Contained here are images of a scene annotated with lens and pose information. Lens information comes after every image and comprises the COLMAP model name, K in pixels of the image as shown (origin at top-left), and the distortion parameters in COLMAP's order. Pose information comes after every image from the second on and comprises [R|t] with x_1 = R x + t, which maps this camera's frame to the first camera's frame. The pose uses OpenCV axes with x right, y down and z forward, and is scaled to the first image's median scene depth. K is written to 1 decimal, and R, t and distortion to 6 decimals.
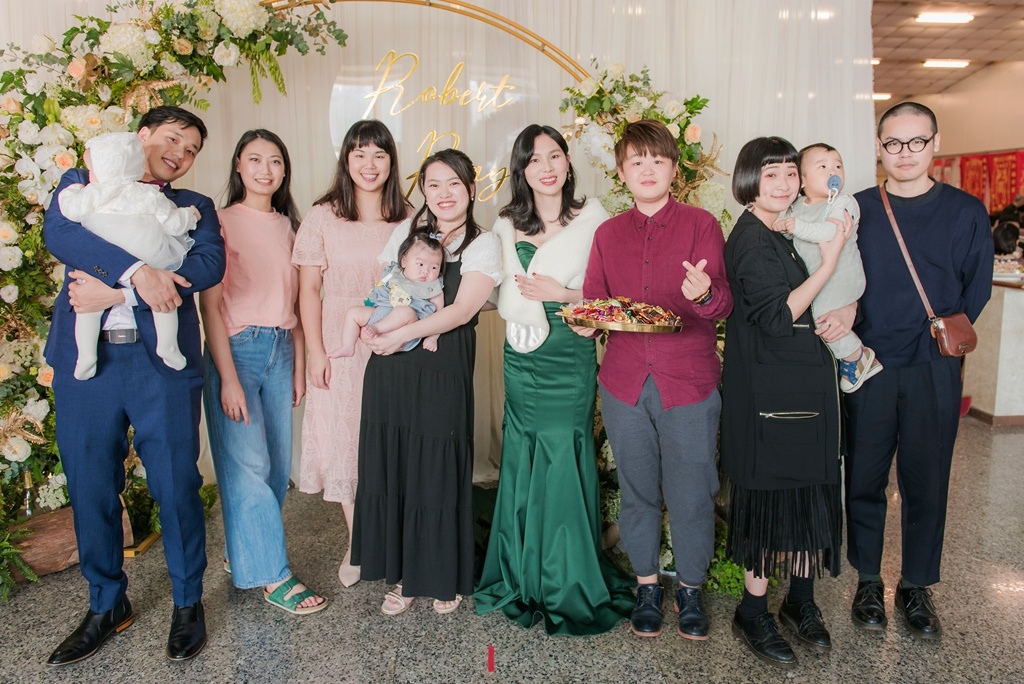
lens RADIAL K [[792.0, 0, 538.3], [0, 792.0, 311.0], [0, 0, 1]] dist [-0.014953, 0.008637]
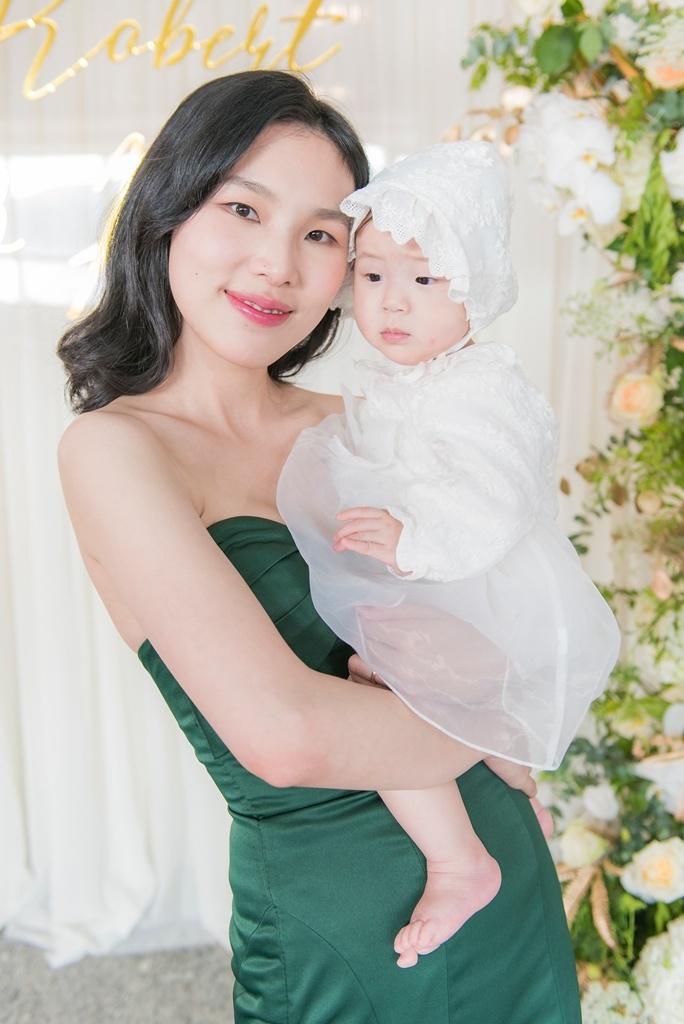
lens RADIAL K [[1067.1, 0, 369.1], [0, 1067.1, 482.7], [0, 0, 1]] dist [-0.010633, 0.000000]
pose [[0.996169, -0.000709, -0.087443, 0.028898], [0.002287, 0.999836, 0.017953, -0.071921], [0.087416, -0.018084, 0.996008, 0.522943]]
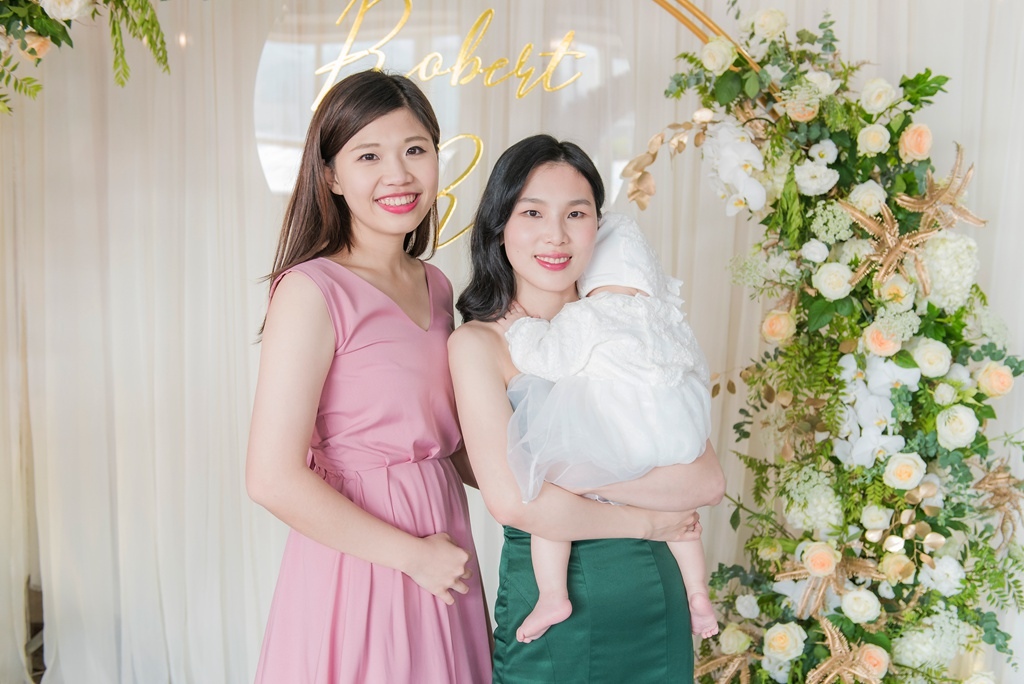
lens RADIAL K [[1203.0, 0, 543.9], [0, 1203.0, 372.4], [0, 0, 1]] dist [-0.019394, 0.000000]
pose [[0.993493, 0.027310, -0.110572, 0.043389], [-0.027694, 0.999615, -0.001934, -0.064705], [0.110476, 0.004984, 0.993866, 0.185157]]
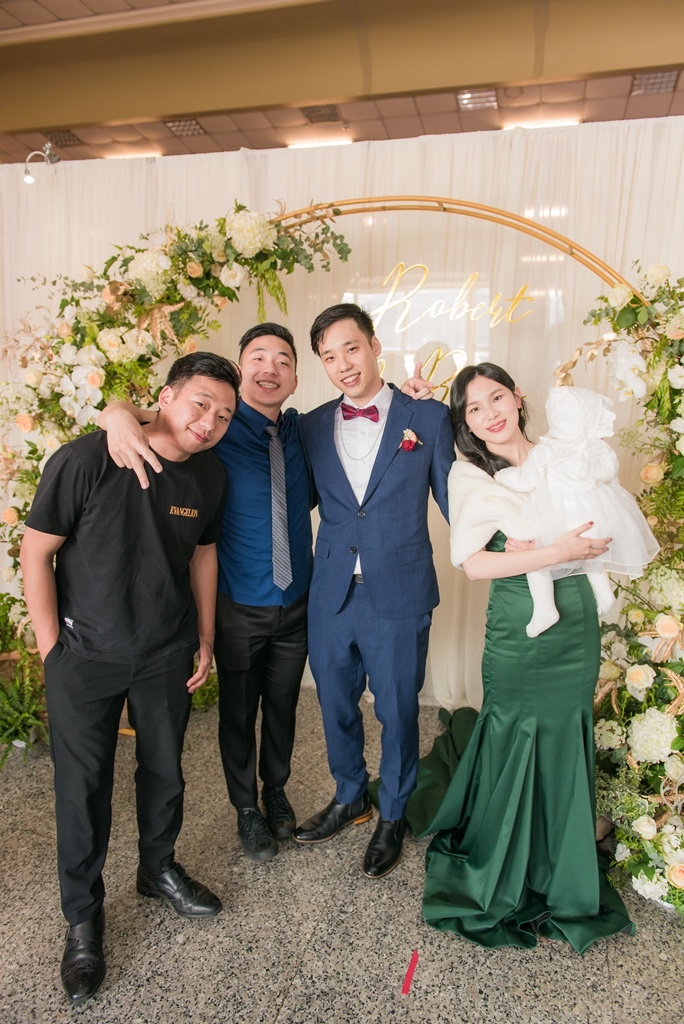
lens RADIAL K [[678.9, 0, 343.2], [0, 678.9, 510.8], [0, 0, 1]] dist [0.002176, -0.001760]
pose [[0.921983, 0.087445, -0.377228, 0.086709], [-0.072501, 0.995924, 0.053663, -0.078725], [0.380382, -0.022126, 0.924565, 0.234028]]
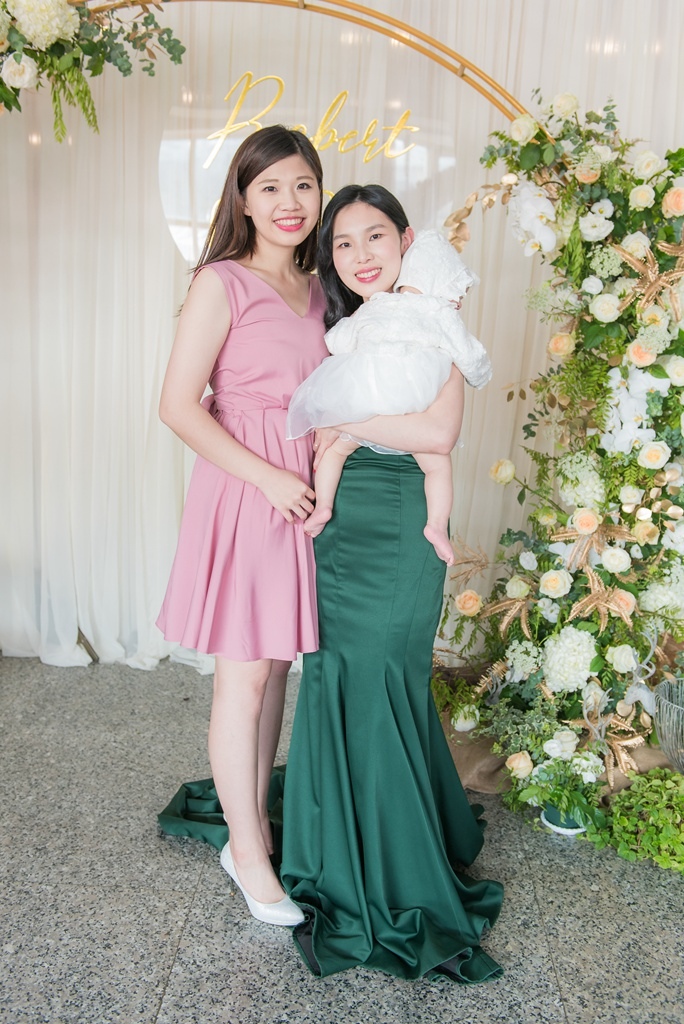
lens RADIAL K [[1006.0, 0, 336.7], [0, 1006.0, 486.0], [0, 0, 1]] dist [-0.014028, 0.000000]
pose [[0.989099, 0.065925, -0.131673, 0.039523], [-0.060231, 0.997088, 0.046777, -0.005061], [0.134374, -0.038336, 0.990189, 0.106765]]
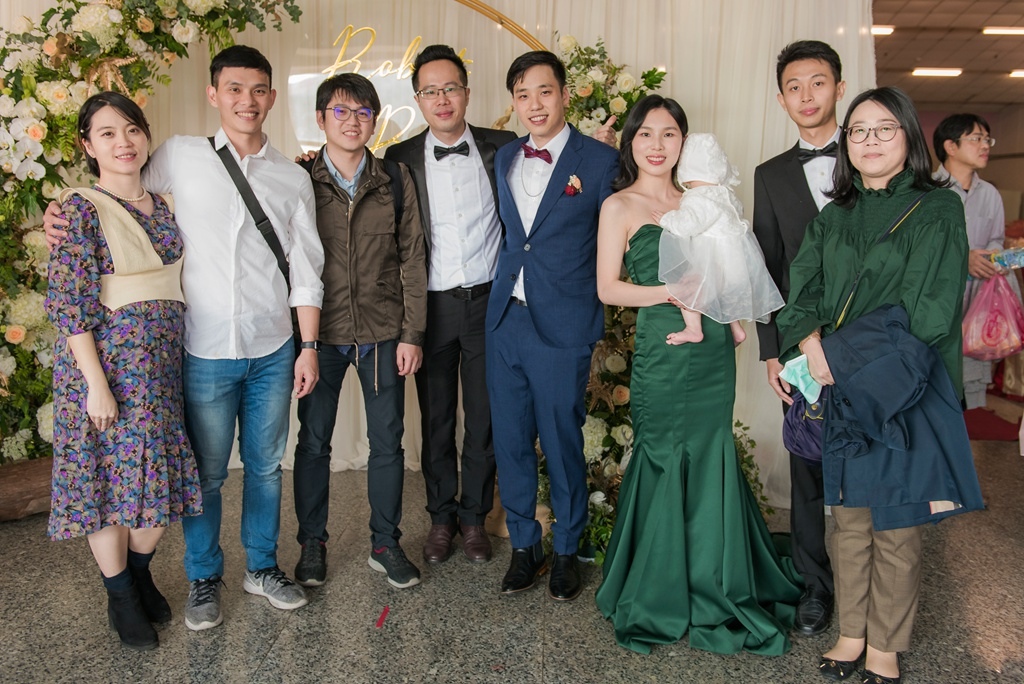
lens RADIAL K [[936.4, 0, 511.3], [0, 936.4, 313.5], [0, 0, 1]] dist [-0.018483, 0.000000]
pose [[0.988961, 0.031890, -0.144706, 0.212177], [-0.034421, 0.999295, -0.015019, 0.048142], [0.144125, 0.019834, 0.989361, -0.142133]]
